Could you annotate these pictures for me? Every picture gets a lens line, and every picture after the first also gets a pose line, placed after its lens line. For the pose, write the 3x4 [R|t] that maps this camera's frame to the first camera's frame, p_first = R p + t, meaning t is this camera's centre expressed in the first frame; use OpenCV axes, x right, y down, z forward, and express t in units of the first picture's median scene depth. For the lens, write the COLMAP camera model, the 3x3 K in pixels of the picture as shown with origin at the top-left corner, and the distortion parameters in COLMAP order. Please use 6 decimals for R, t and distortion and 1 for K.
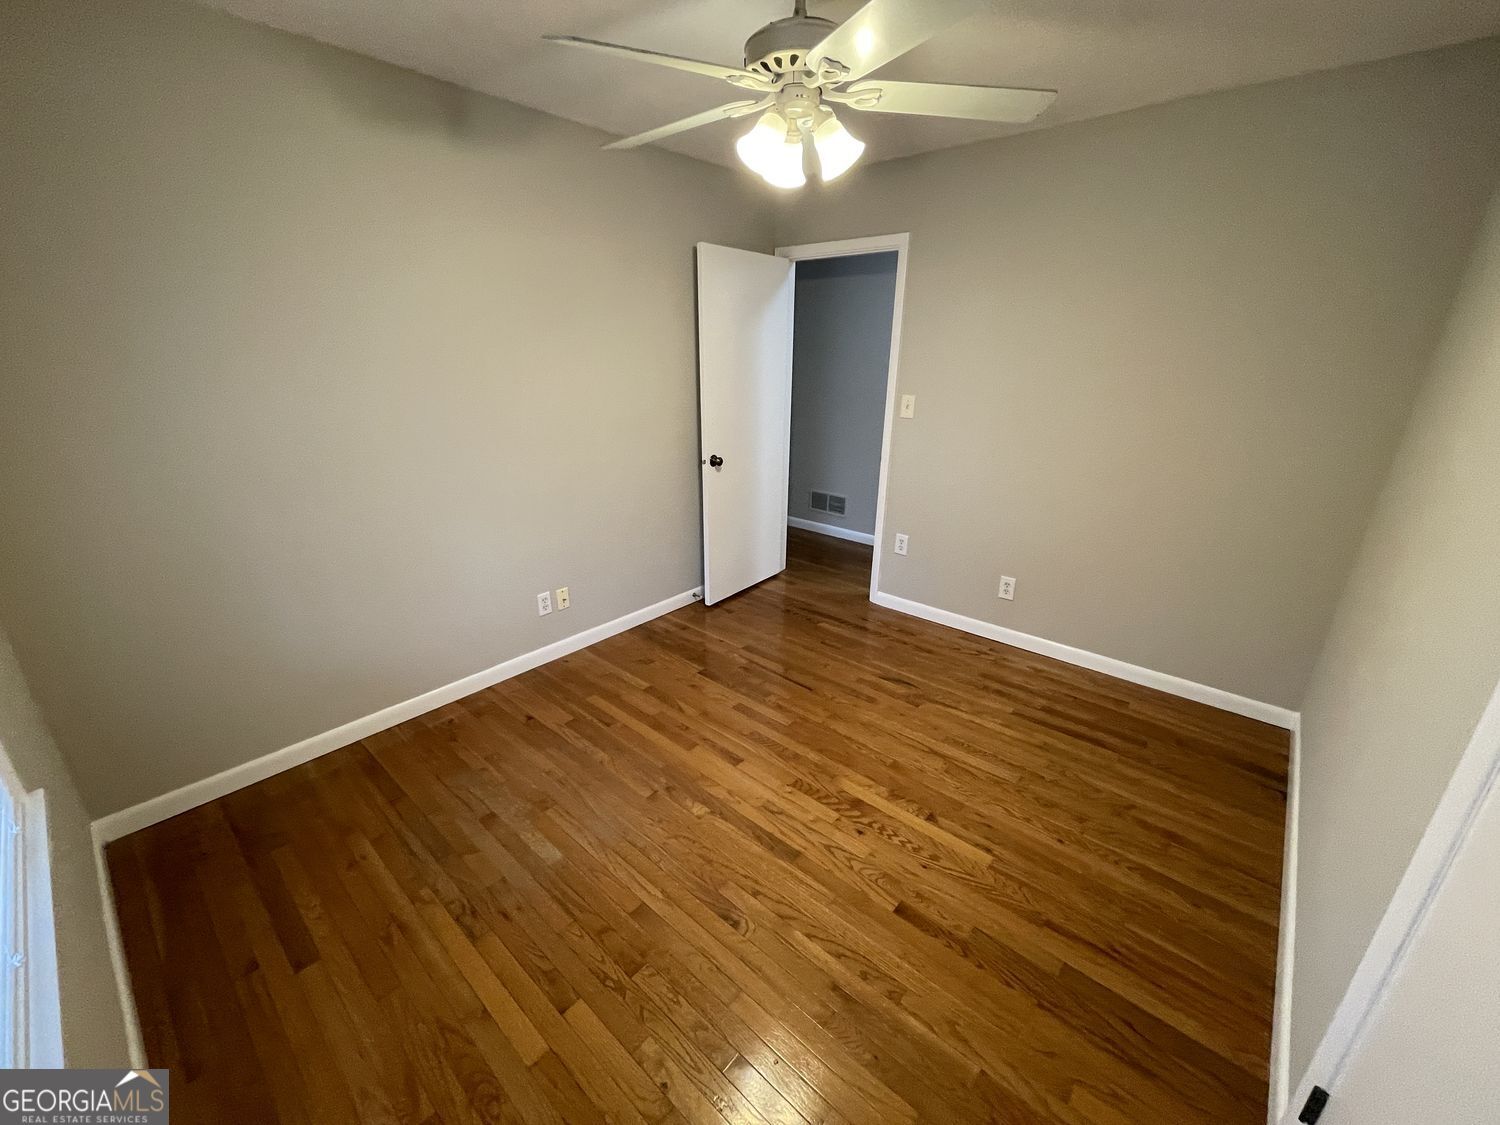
lens RADIAL K [[606.1, 0, 746.9], [0, 606.1, 566.0], [0, 0, 1]] dist [-0.002271, -0.000160]
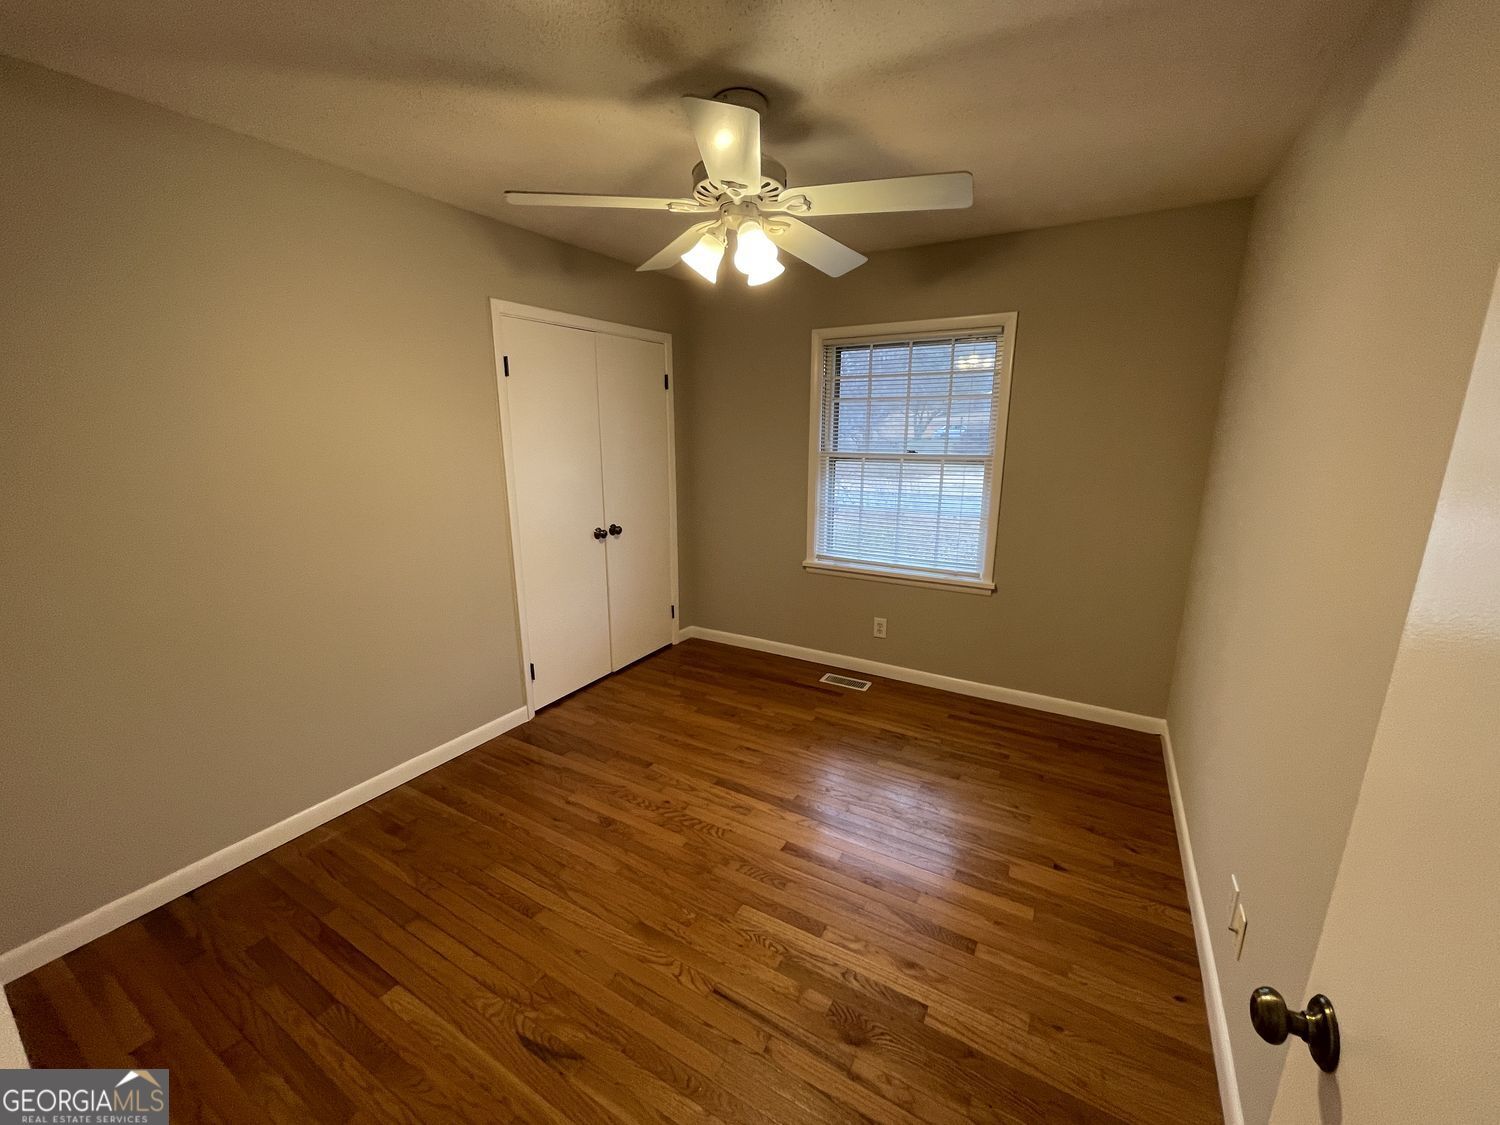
lens RADIAL K [[603.3, 0, 747.3], [0, 603.3, 567.8], [0, 0, 1]] dist [-0.001606, 0.002717]
pose [[-0.982094, 0.037375, -0.184648, 0.203897], [-0.070186, 0.836979, 0.542716, -0.550662], [0.174830, 0.545958, -0.819368, 1.534156]]
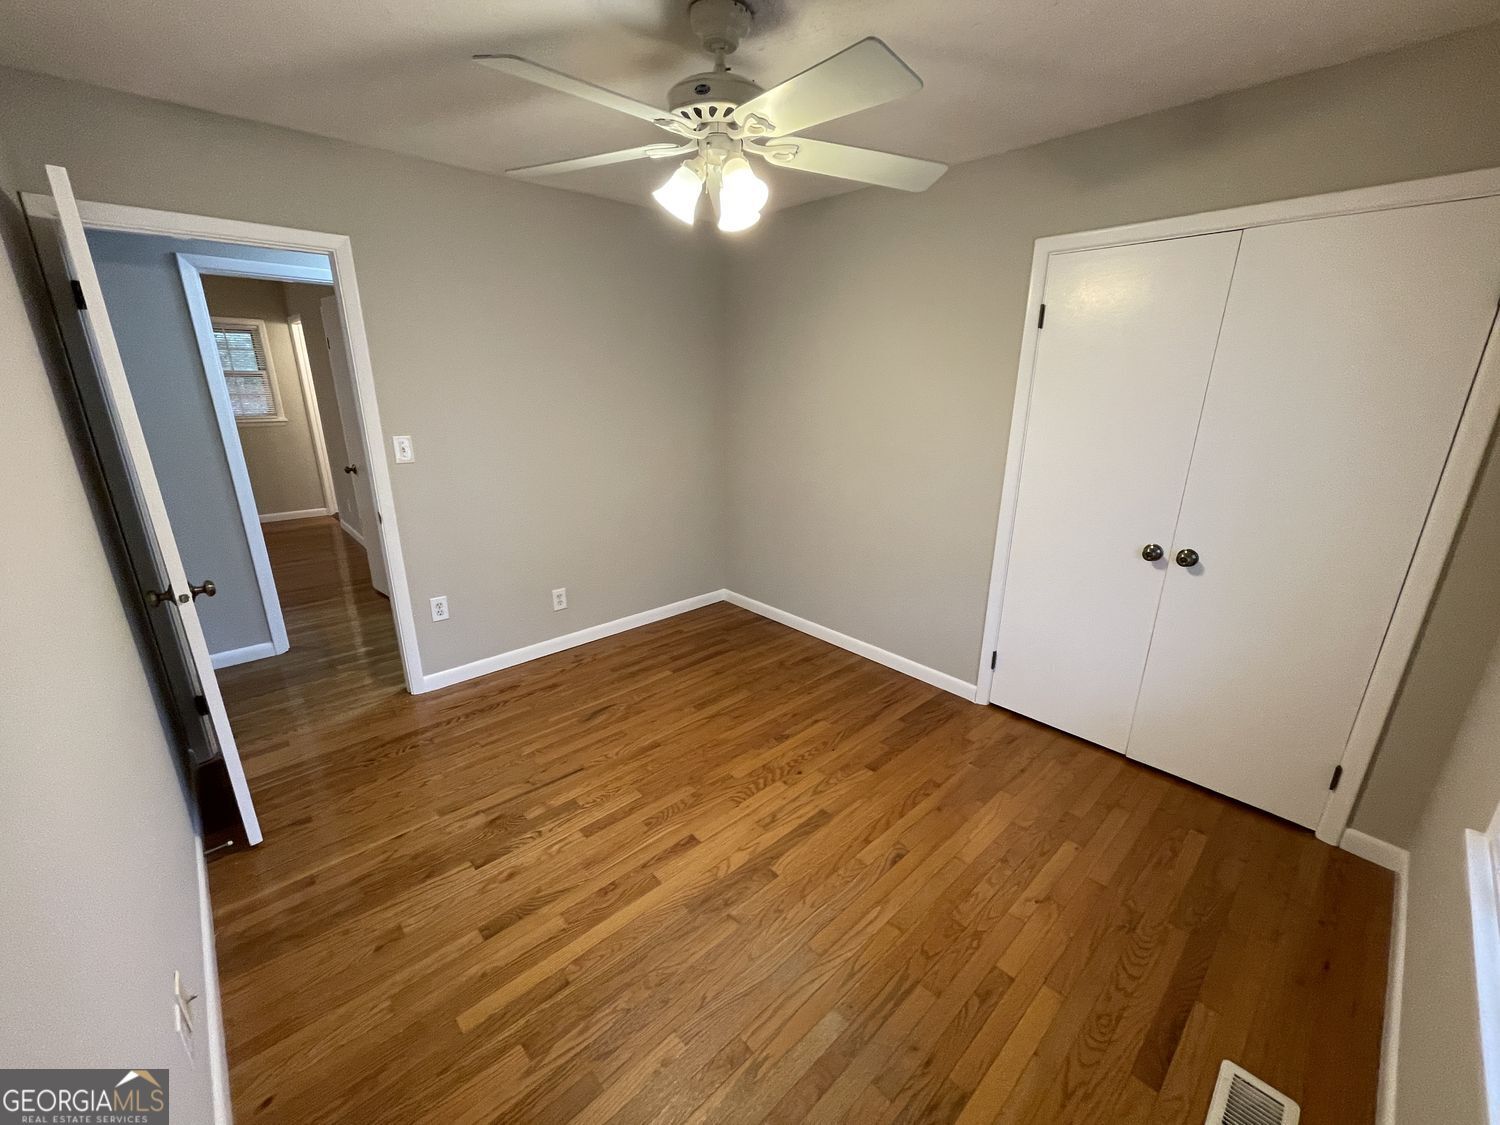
lens RADIAL K [[603.3, 0, 747.3], [0, 603.3, 567.8], [0, 0, 1]] dist [-0.001606, 0.002717]
pose [[0.104002, -0.306967, 0.946020, -0.732182], [0.335491, 0.906258, 0.257182, -0.244856], [-0.936285, 0.290634, 0.197237, 0.638114]]
